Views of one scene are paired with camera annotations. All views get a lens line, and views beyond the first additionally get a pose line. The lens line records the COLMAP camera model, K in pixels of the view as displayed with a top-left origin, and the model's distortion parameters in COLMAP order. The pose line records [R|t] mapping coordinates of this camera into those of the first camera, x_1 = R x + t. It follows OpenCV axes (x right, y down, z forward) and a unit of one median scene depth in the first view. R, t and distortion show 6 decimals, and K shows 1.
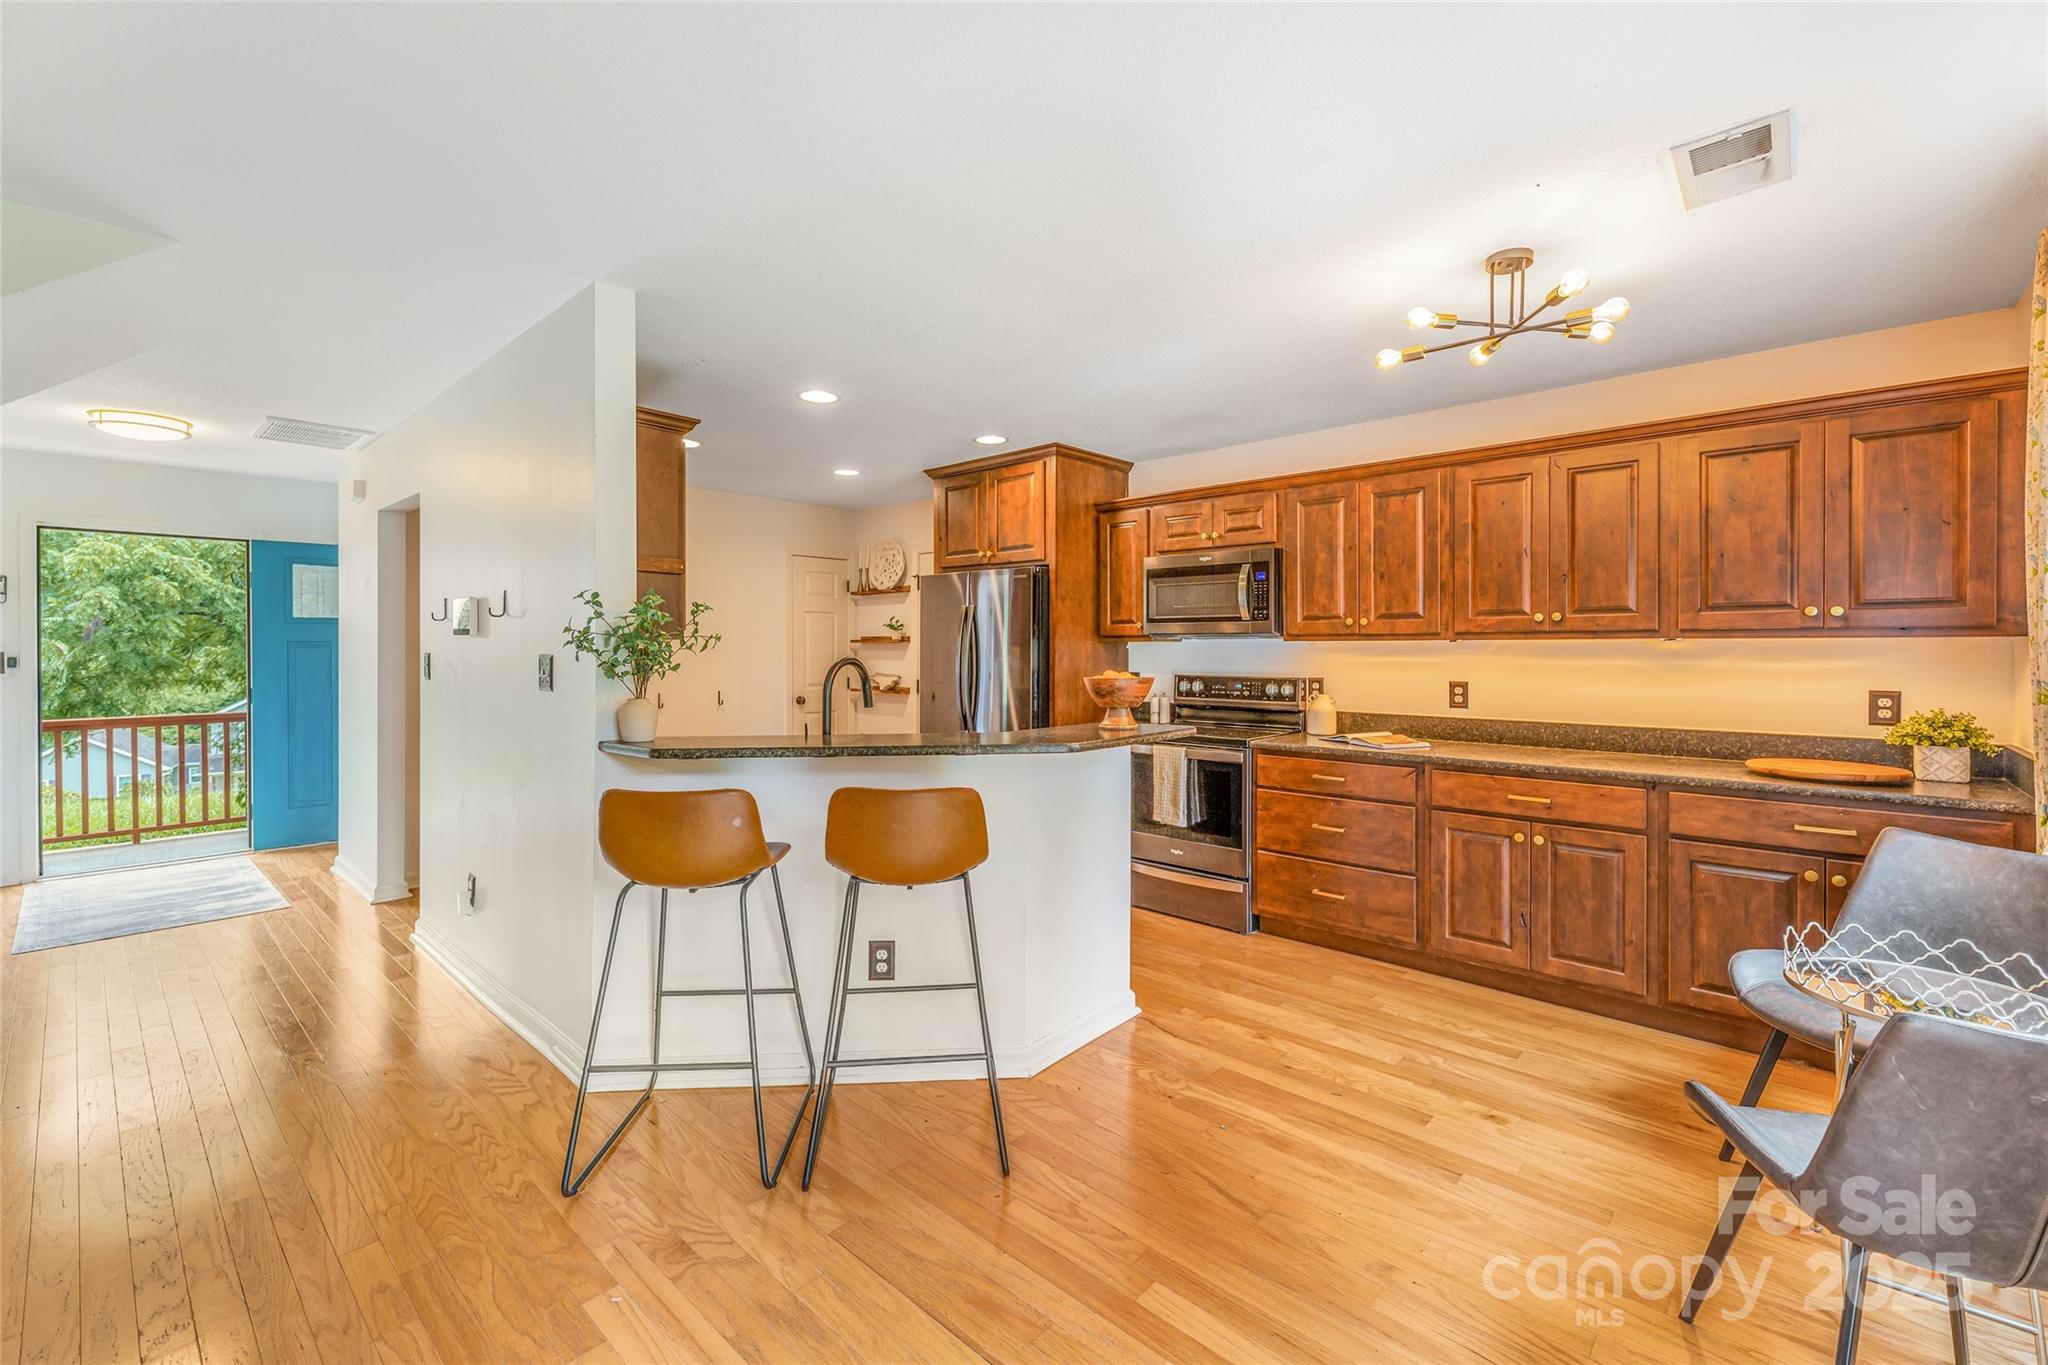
lens RADIAL K [[847.8, 0, 1025.4], [0, 847.8, 657.3], [0, 0, 1]] dist [0.016712, -0.000214]
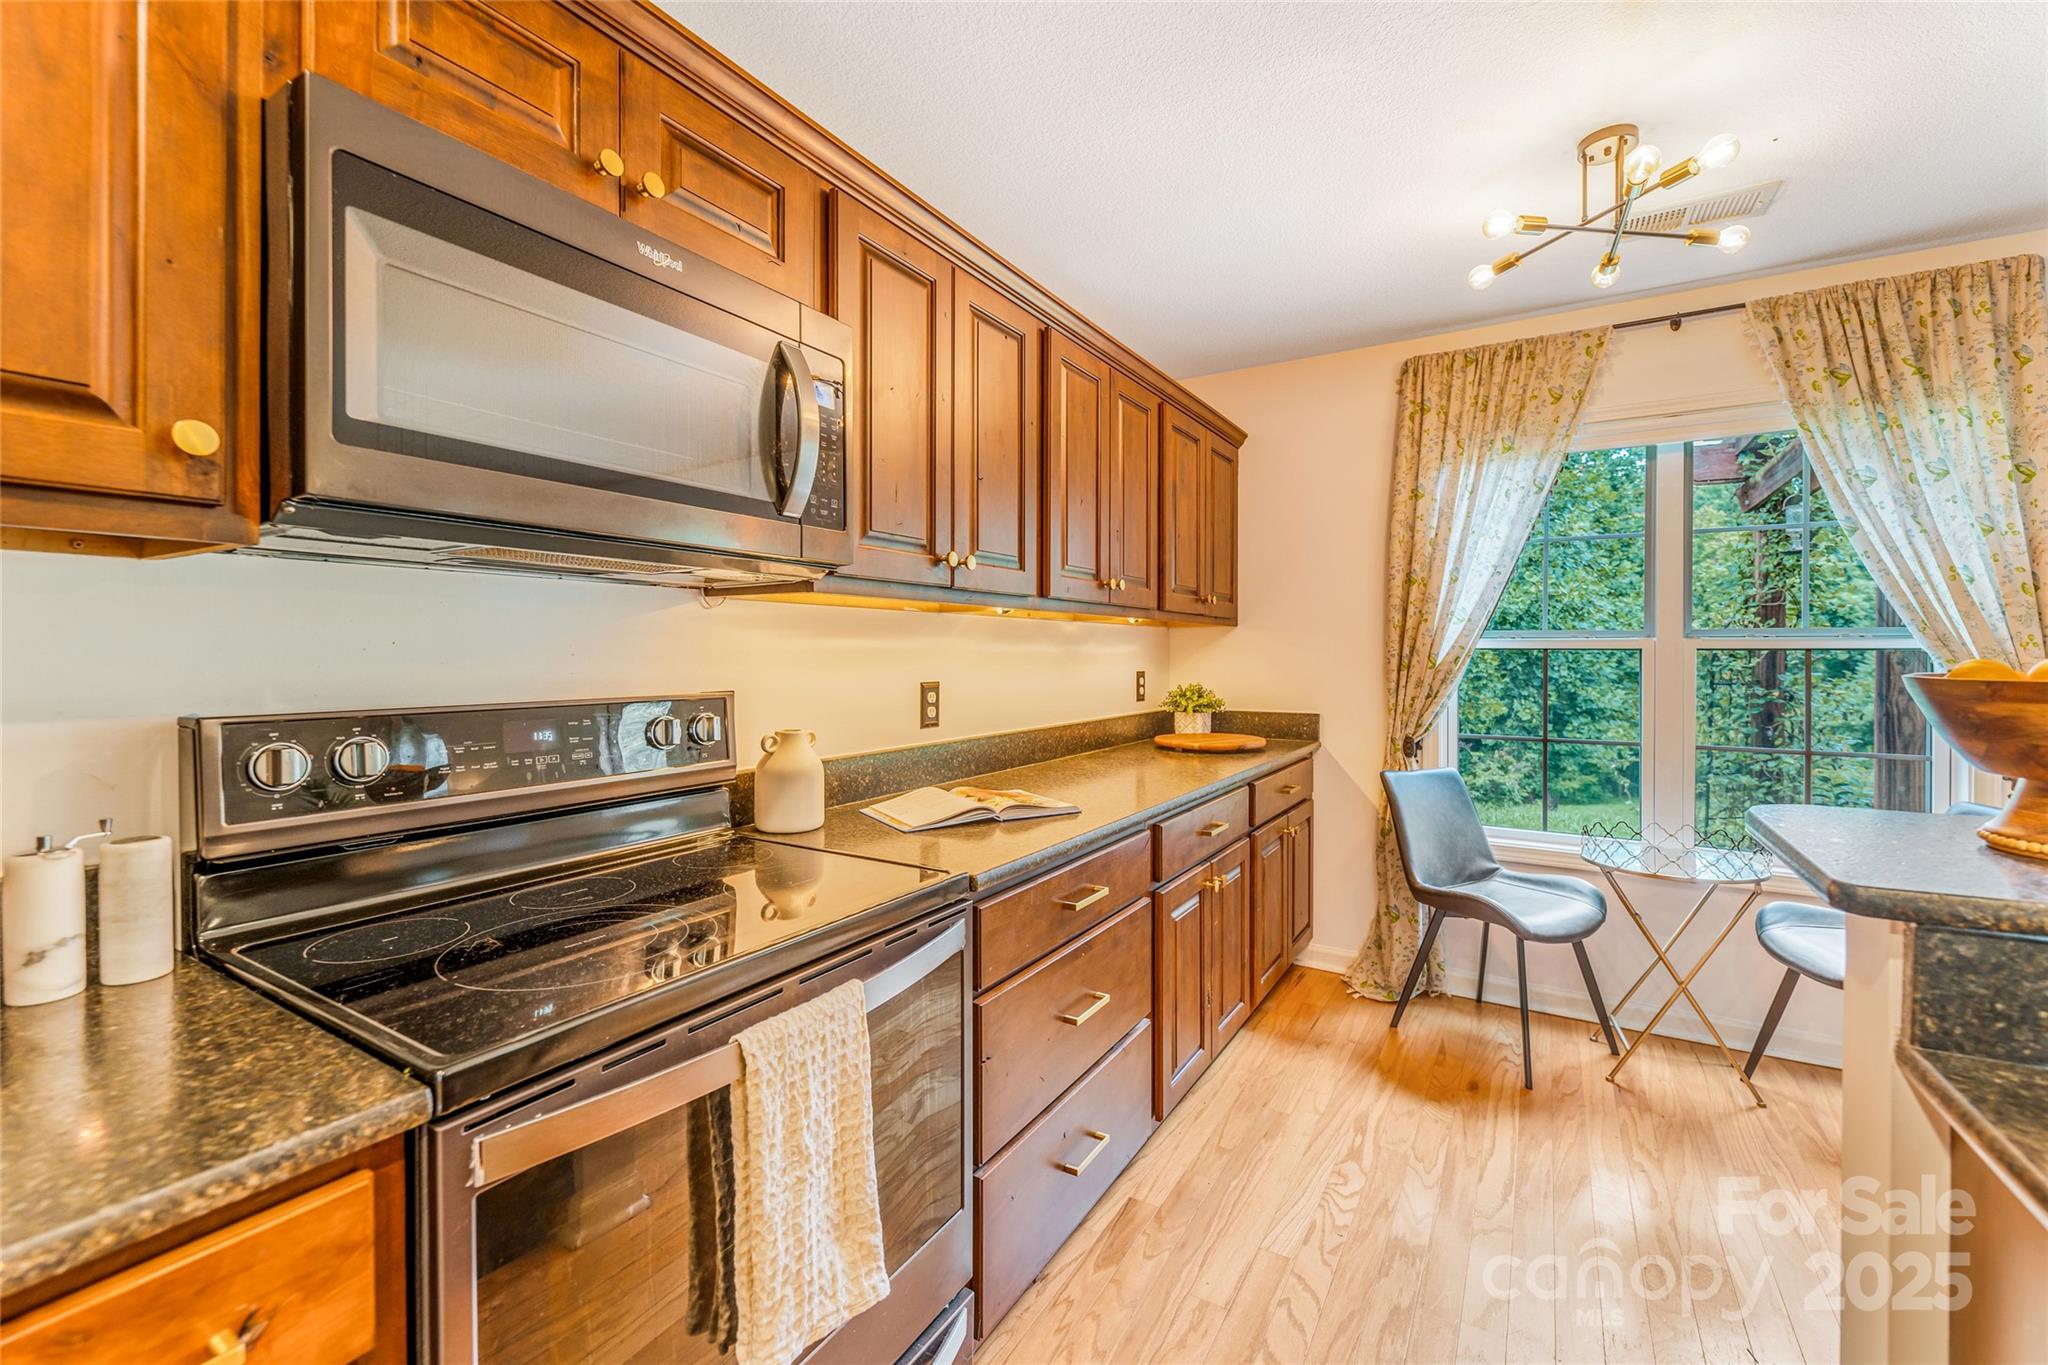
lens RADIAL K [[847.8, 0, 1025.4], [0, 847.8, 657.3], [0, 0, 1]] dist [0.016712, -0.000214]
pose [[-0.183274, -0.001407, 0.983061, -0.084475], [0.016863, 0.999847, 0.004575, 0.009399], [-0.982917, 0.017415, -0.183222, 1.047161]]
